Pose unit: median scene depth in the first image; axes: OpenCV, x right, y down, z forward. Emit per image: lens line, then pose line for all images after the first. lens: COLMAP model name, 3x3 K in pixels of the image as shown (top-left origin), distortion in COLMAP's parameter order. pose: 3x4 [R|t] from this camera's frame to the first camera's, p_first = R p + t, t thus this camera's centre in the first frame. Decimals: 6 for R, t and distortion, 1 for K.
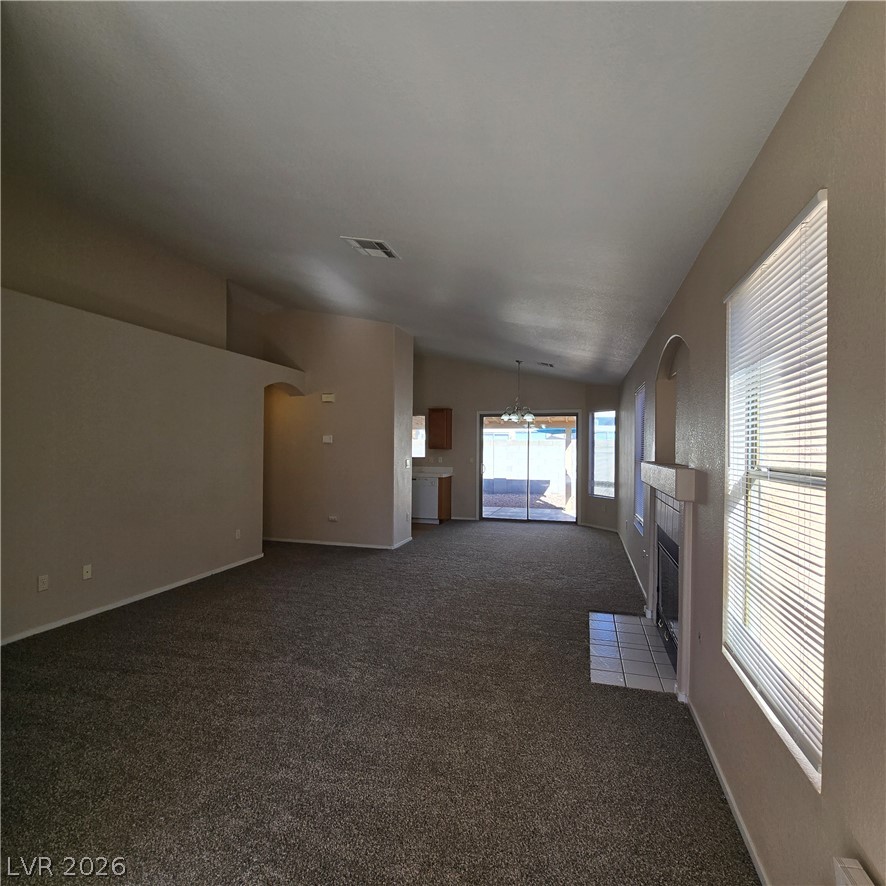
lens RADIAL K [[483.9, 0, 437.3], [0, 483.9, 442.4], [0, 0, 1]] dist [-0.003485, -0.000768]
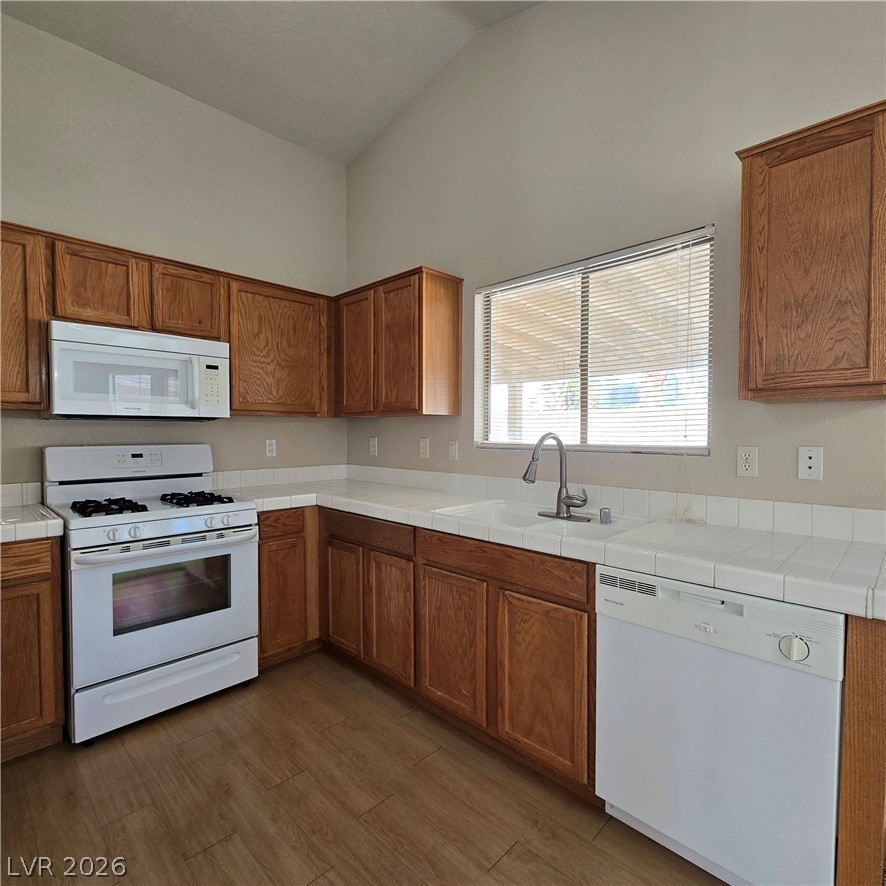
lens RADIAL K [[483.9, 0, 441.1], [0, 483.9, 444.3], [0, 0, 1]] dist [-0.003485, -0.000768]
pose [[0.883000, 0.008713, -0.469292, -0.048104], [0.009152, 0.999318, 0.035774, 0.033981], [0.469284, -0.035883, 0.882318, 1.257263]]
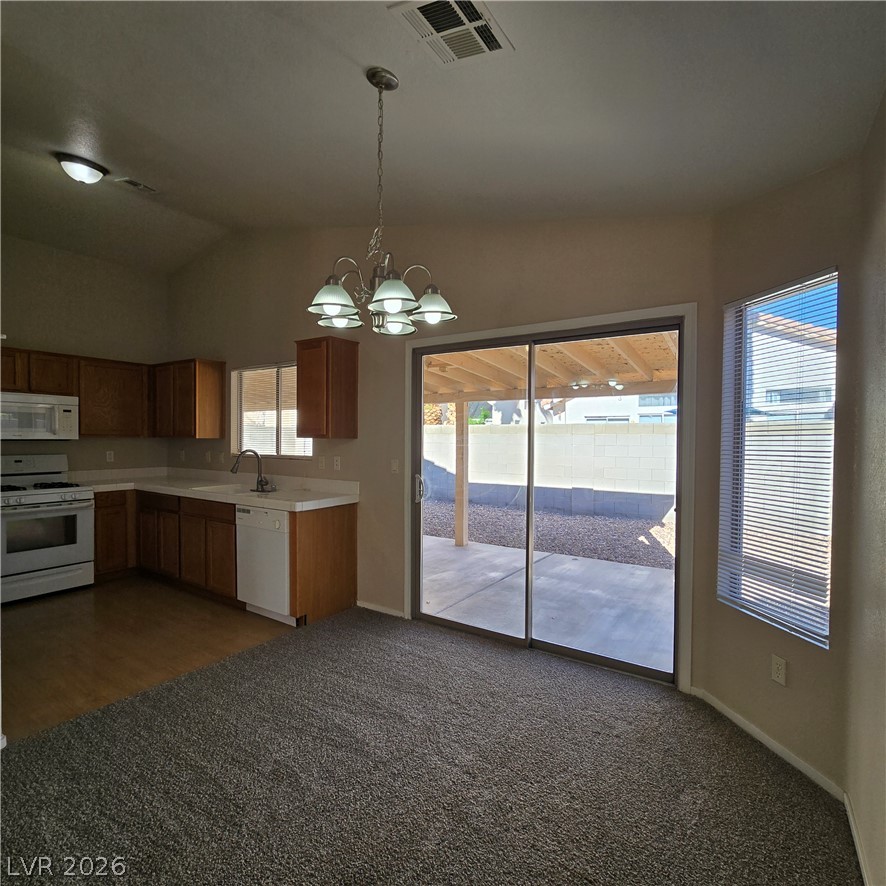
lens RADIAL K [[483.9, 0, 437.2], [0, 483.9, 444.4], [0, 0, 1]] dist [-0.003485, -0.000768]
pose [[0.954617, 0.006301, -0.297770, 0.348077], [0.001547, 0.999658, 0.026113, 0.012683], [0.297833, -0.025389, 0.954280, 0.993360]]
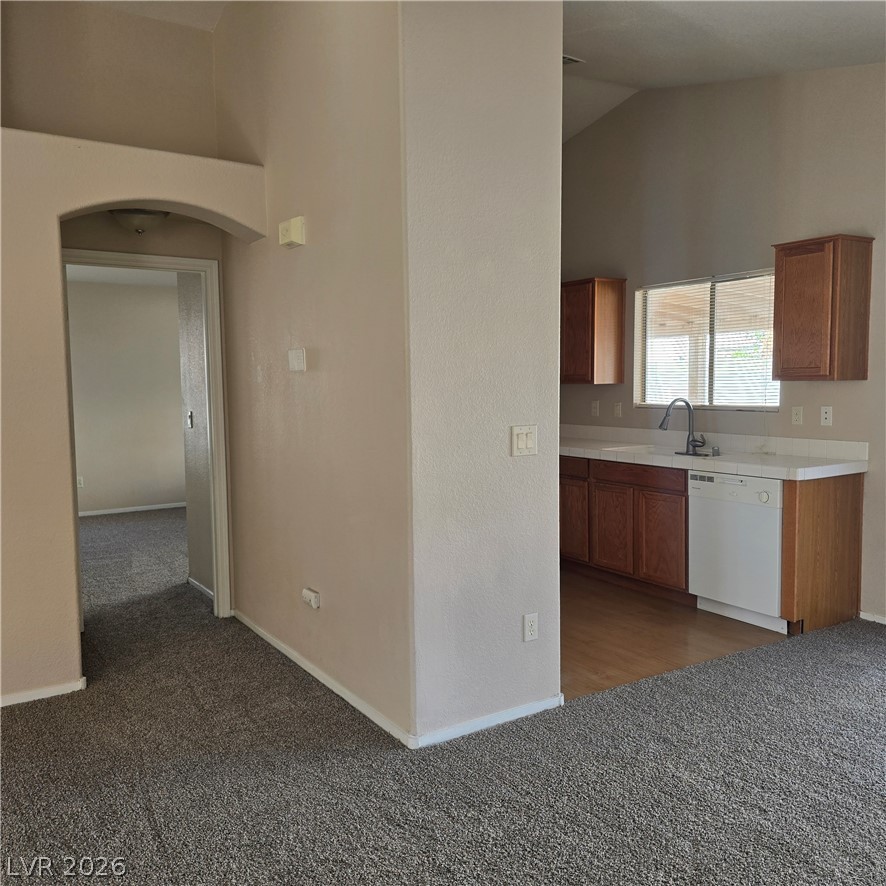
lens RADIAL K [[793.3, 0, 438.6], [0, 793.3, 446.6], [0, 0, 1]] dist [0.043696, -0.042478]
pose [[0.754857, 0.040149, -0.654659, 0.239149], [0.025353, 0.995593, 0.090291, 0.005803], [0.655399, -0.084754, 0.750512, 0.755398]]
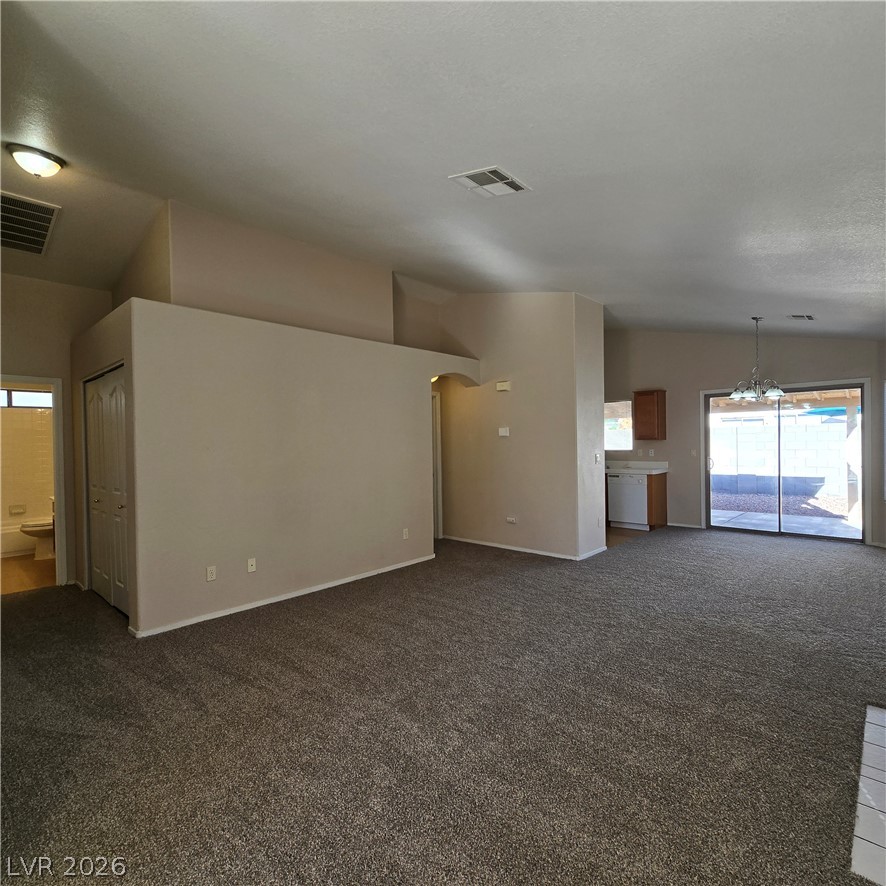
lens RADIAL K [[483.9, 0, 434.6], [0, 483.9, 446.0], [0, 0, 1]] dist [-0.003485, -0.000768]
pose [[0.893866, -0.016808, -0.448020, 0.072466], [0.027238, 0.999487, 0.016847, 0.000177], [0.447507, -0.027262, 0.893865, 0.155707]]
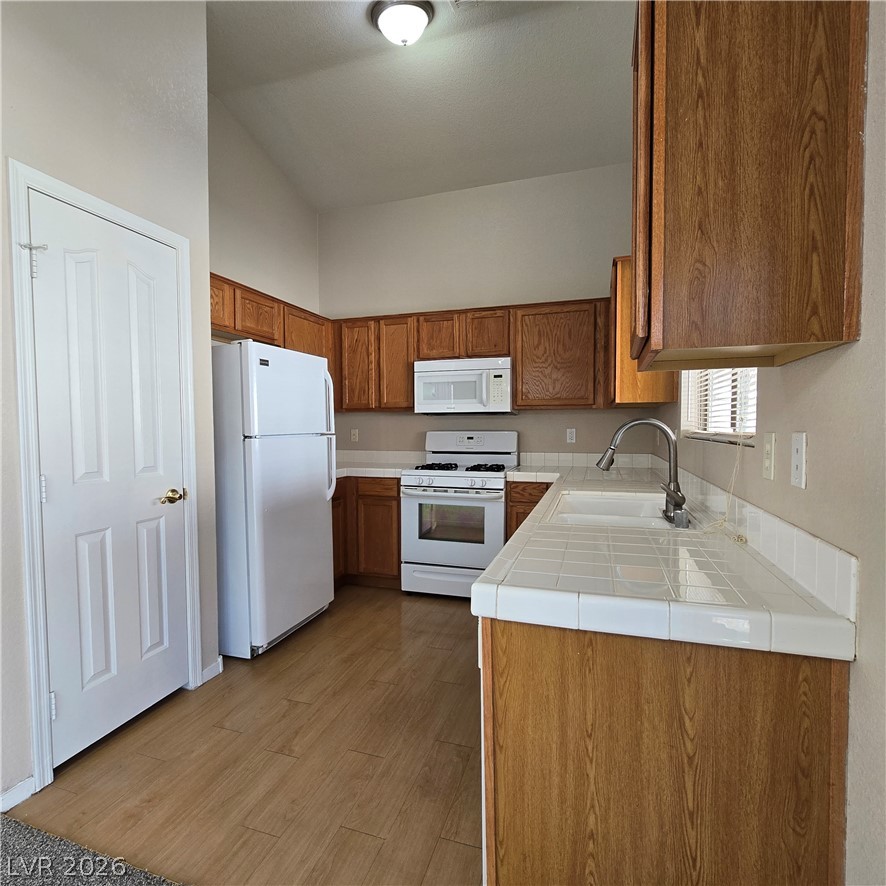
lens RADIAL K [[483.9, 0, 443.0], [0, 483.9, 446.4], [0, 0, 1]] dist [-0.003485, -0.000768]
pose [[-0.019044, 0.037095, -0.999130, 0.180466], [0.015214, 0.999207, 0.036808, 0.043333], [0.999703, -0.014500, -0.019593, 1.484170]]
